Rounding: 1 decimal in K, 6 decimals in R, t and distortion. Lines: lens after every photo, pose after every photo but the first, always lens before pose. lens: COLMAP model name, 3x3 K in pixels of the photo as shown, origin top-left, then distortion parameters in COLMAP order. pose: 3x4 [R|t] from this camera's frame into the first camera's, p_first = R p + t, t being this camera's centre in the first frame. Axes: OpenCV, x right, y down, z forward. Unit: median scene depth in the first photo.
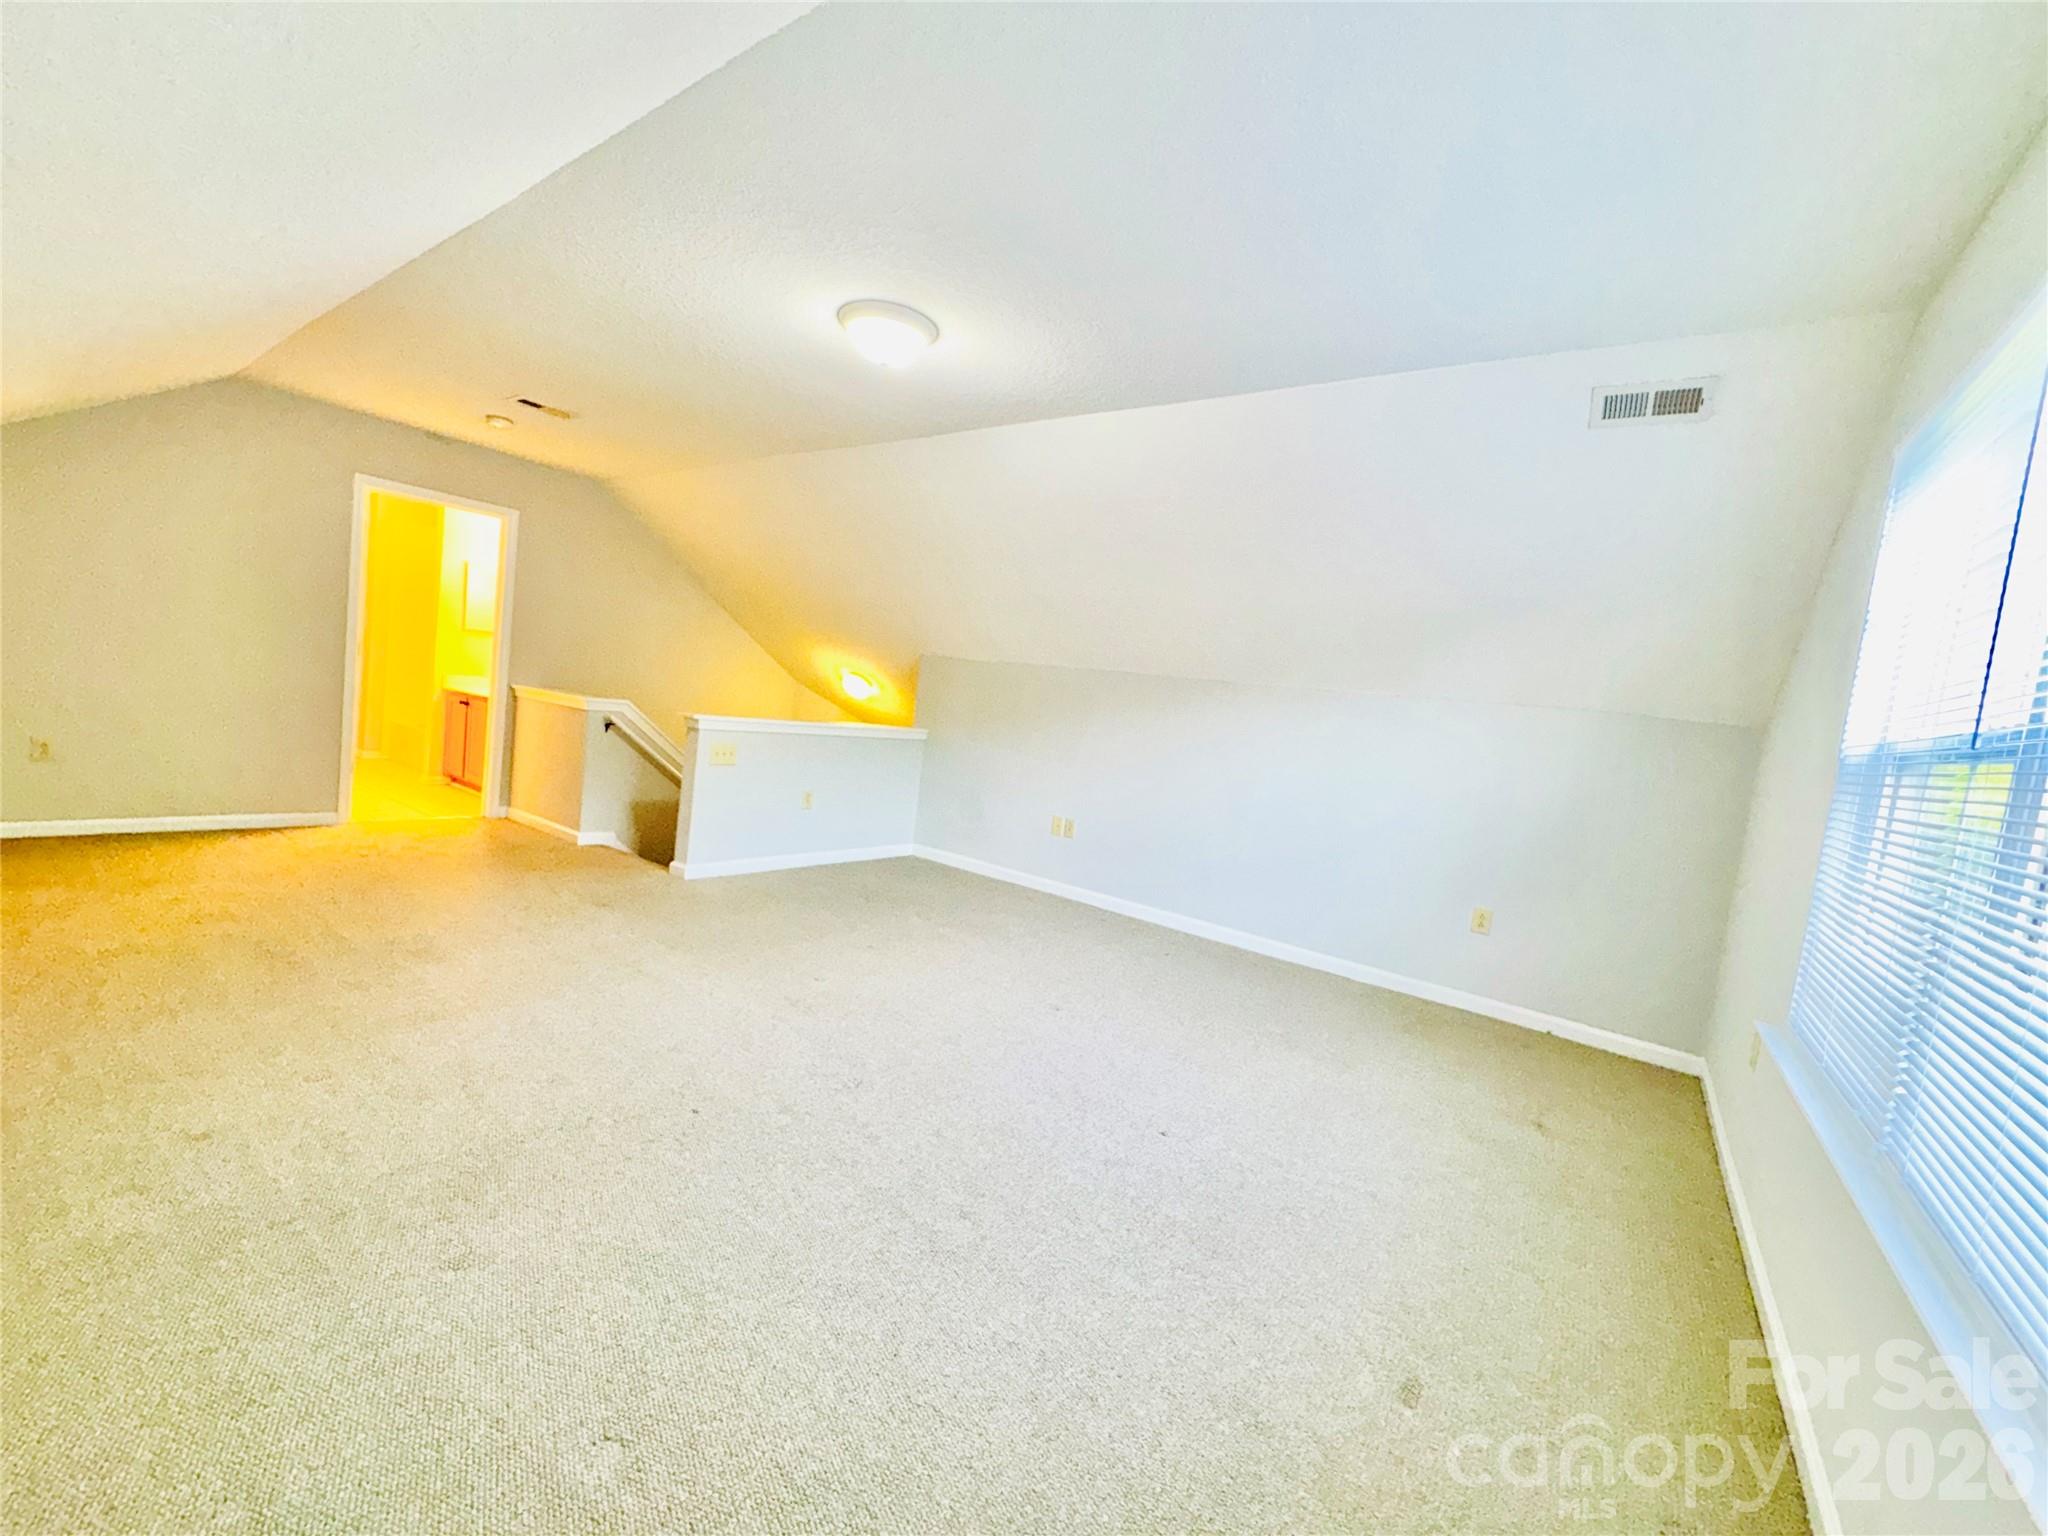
lens RADIAL K [[816.7, 0, 1027.2], [0, 816.7, 768.4], [0, 0, 1]] dist [-0.000926, 0.000083]
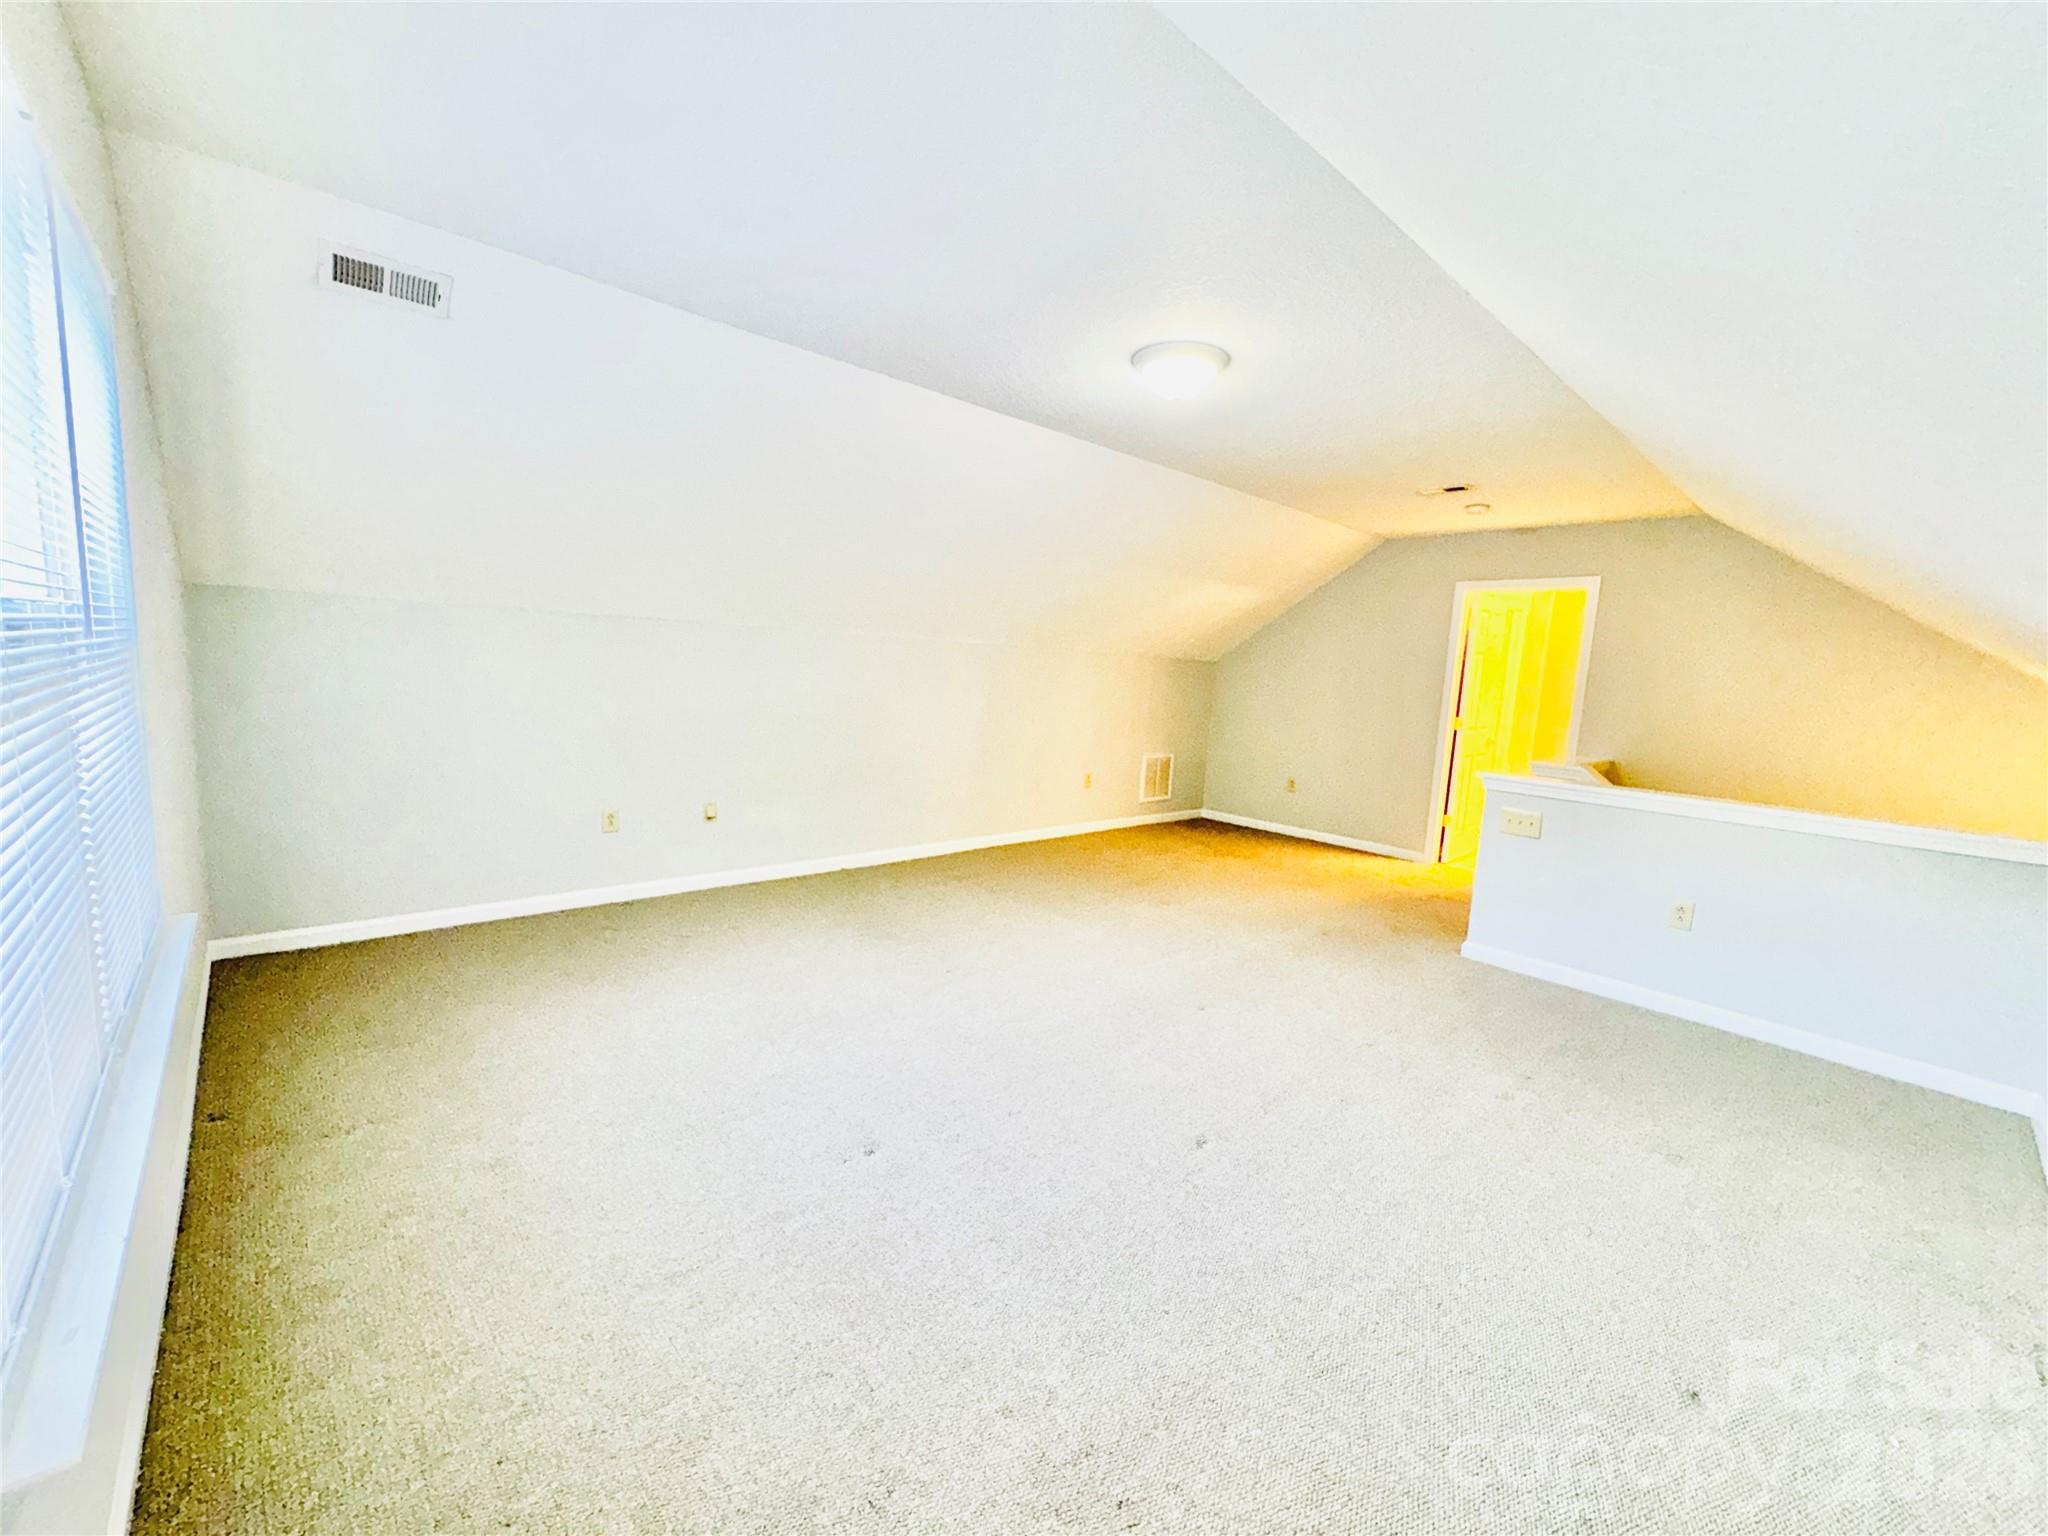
lens RADIAL K [[810.7, 0, 1049.5], [0, 810.7, 769.4], [0, 0, 1]] dist [0.000490, 0.000041]
pose [[-0.186655, -0.000354, -0.982426, 0.505688], [-0.147692, 0.988645, 0.027704, -0.022258], [0.971261, 0.150268, -0.184588, 0.657826]]
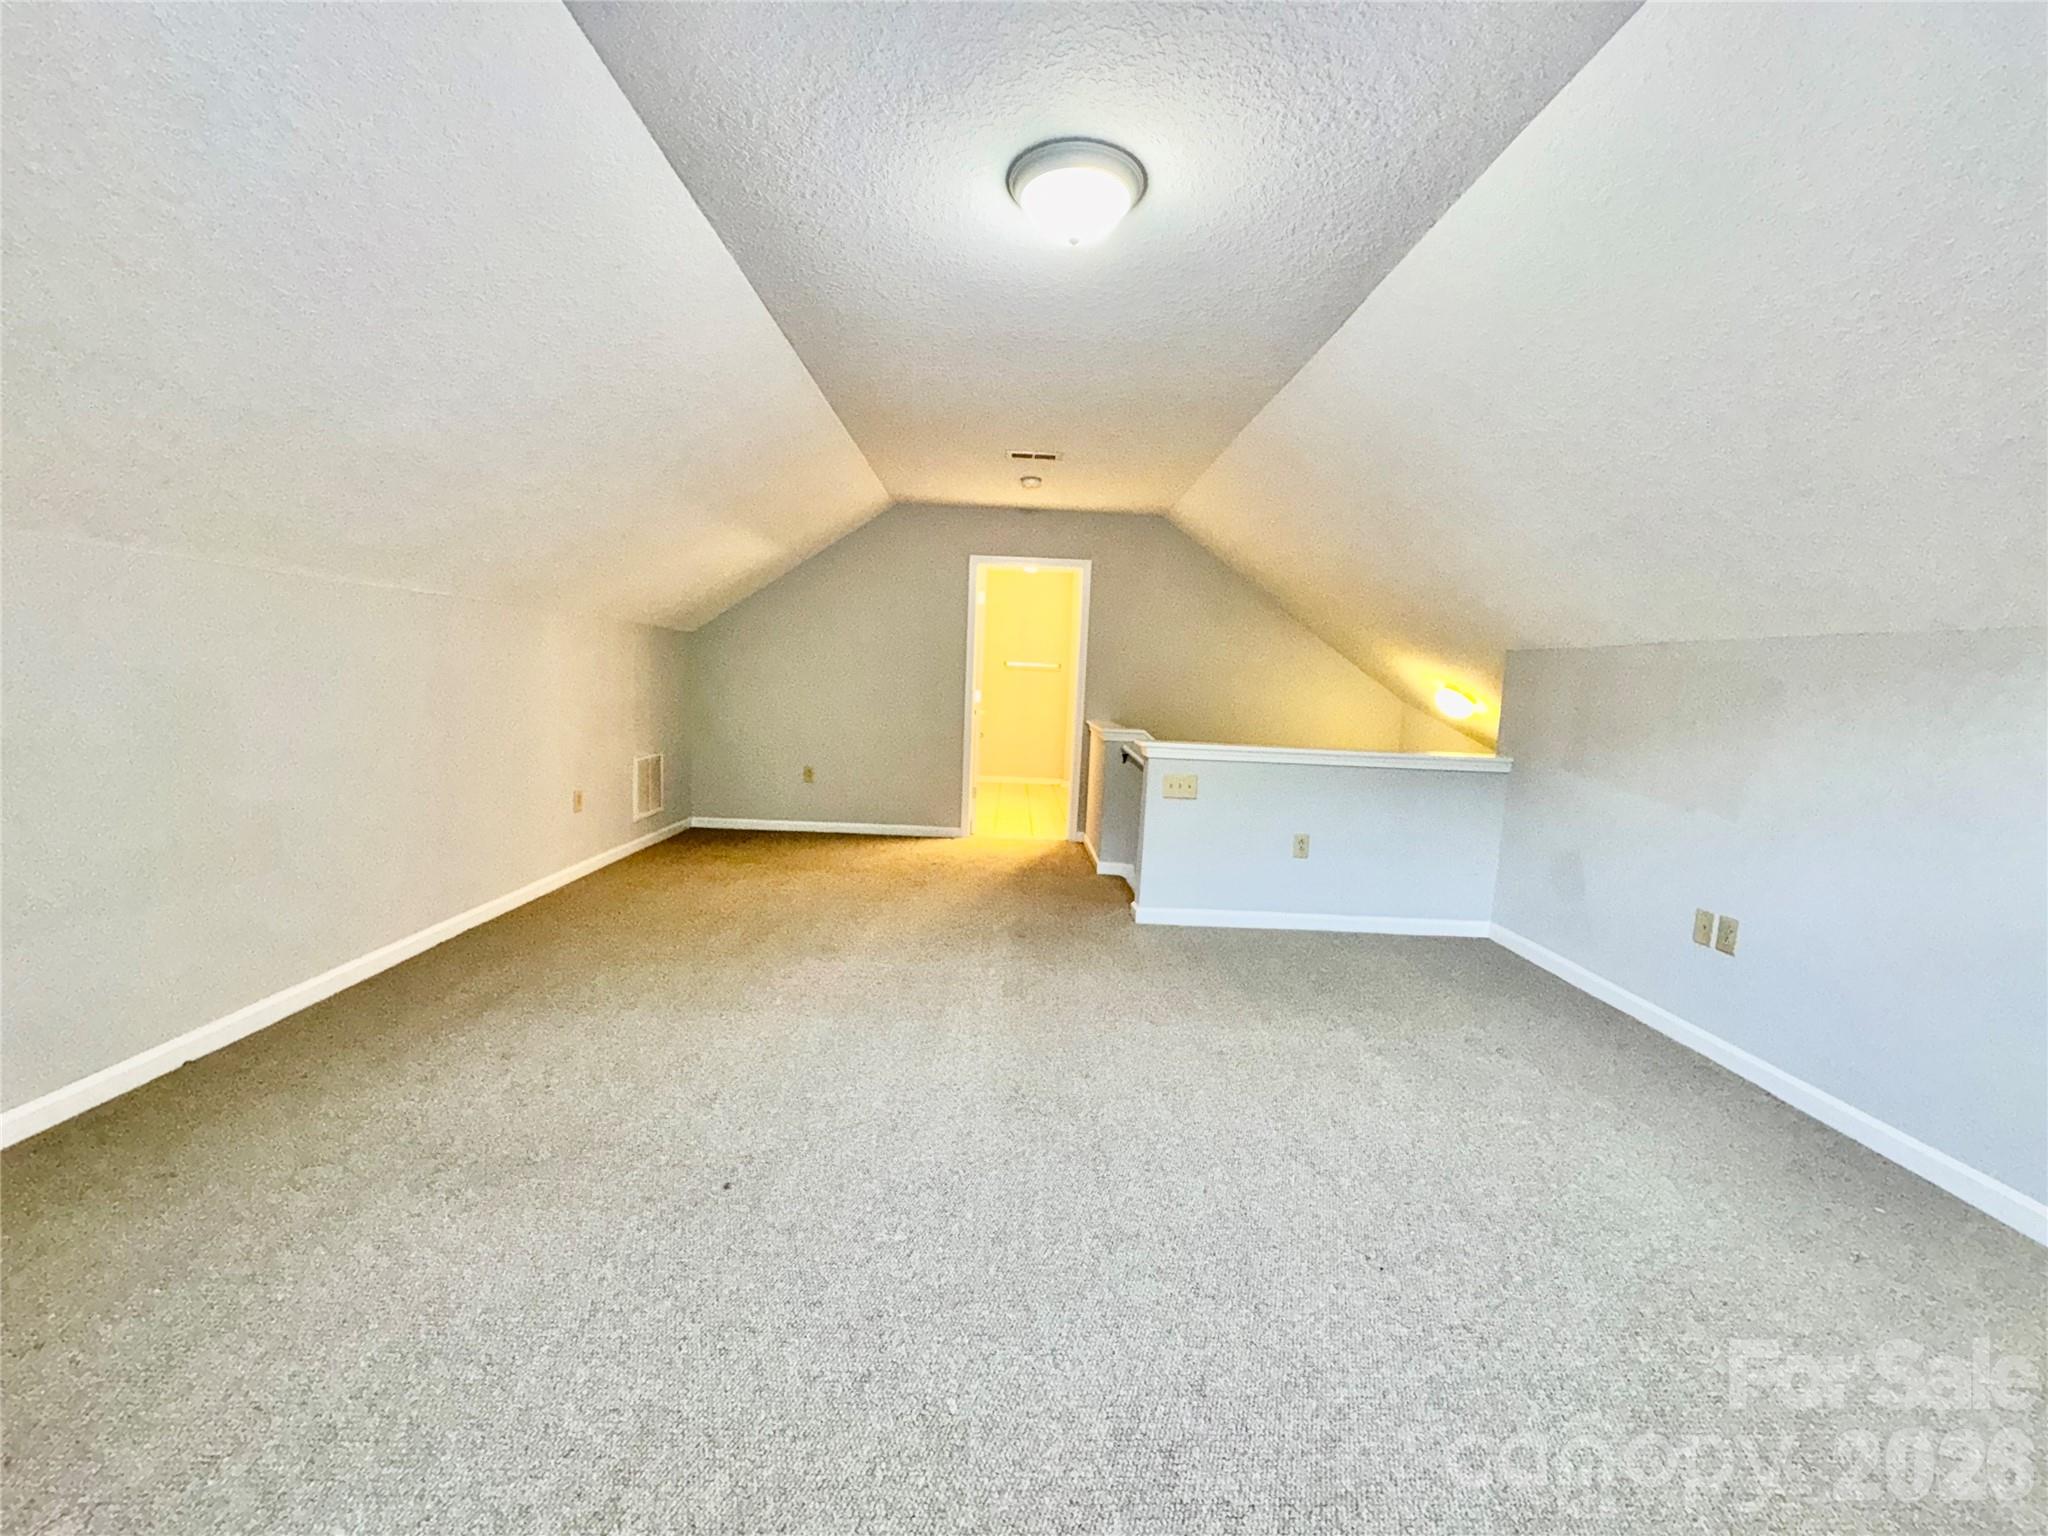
lens RADIAL K [[816.7, 0, 1027.2], [0, 816.7, 768.4], [0, 0, 1]] dist [-0.000926, 0.000083]
pose [[0.603893, -0.000723, -0.797065, 0.221398], [-0.036057, 0.998951, -0.028225, -0.005738], [0.796249, 0.045785, 0.603234, 0.326904]]
